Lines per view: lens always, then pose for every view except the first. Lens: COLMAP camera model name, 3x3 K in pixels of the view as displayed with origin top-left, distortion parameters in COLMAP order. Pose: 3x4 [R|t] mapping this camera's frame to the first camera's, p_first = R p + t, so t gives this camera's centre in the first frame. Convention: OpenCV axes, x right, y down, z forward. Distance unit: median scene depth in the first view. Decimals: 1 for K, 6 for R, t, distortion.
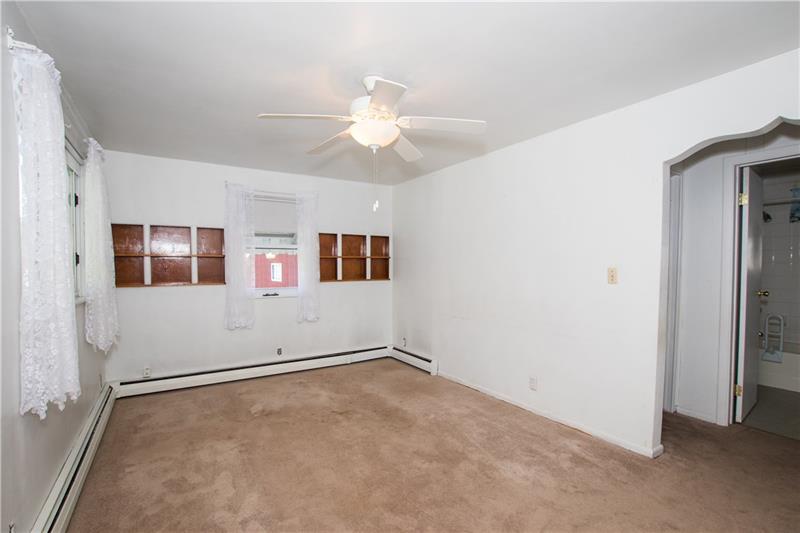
lens RADIAL K [[371.5, 0, 400.0], [0, 371.5, 266.5], [0, 0, 1]] dist [-0.019499, 0.000481]
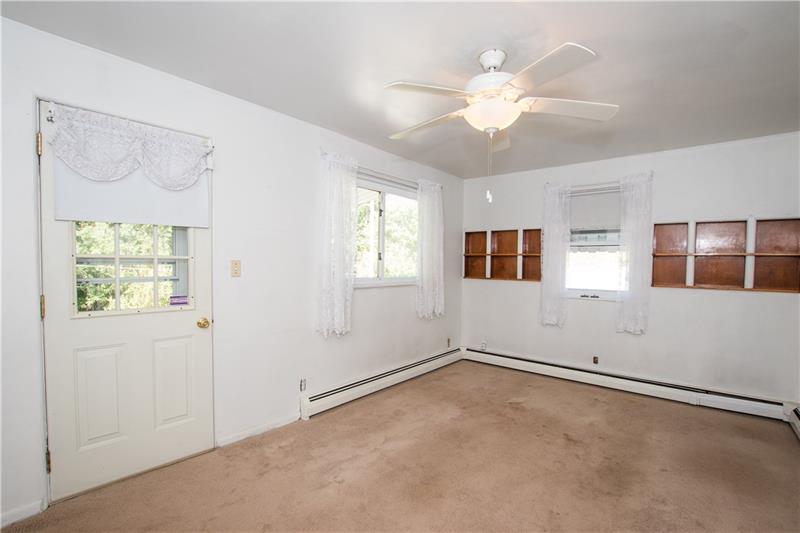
lens RADIAL K [[371.5, 0, 406.5], [0, 371.5, 264.4], [0, 0, 1]] dist [-0.001116, -0.000219]
pose [[0.319731, 0.011676, -0.947436, 0.481208], [-0.017056, 0.999833, 0.006566, -0.001405], [0.947355, 0.014060, 0.319877, 0.345189]]
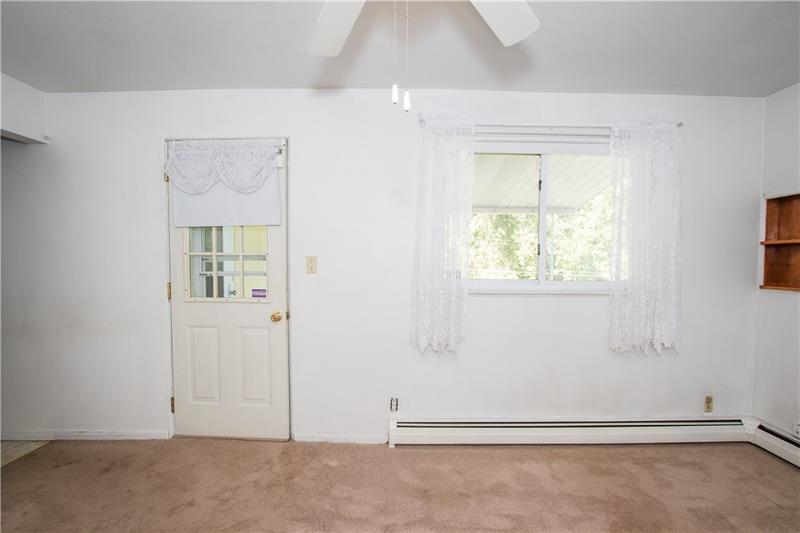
lens RADIAL K [[371.5, 0, 400.0], [0, 371.5, 266.5], [0, 0, 1]] dist [-0.019499, 0.000481]
pose [[-0.524922, 0.013021, -0.851051, 0.189861], [-0.007519, 0.999773, 0.019934, 0.005516], [0.851117, 0.016863, -0.524705, 0.788482]]
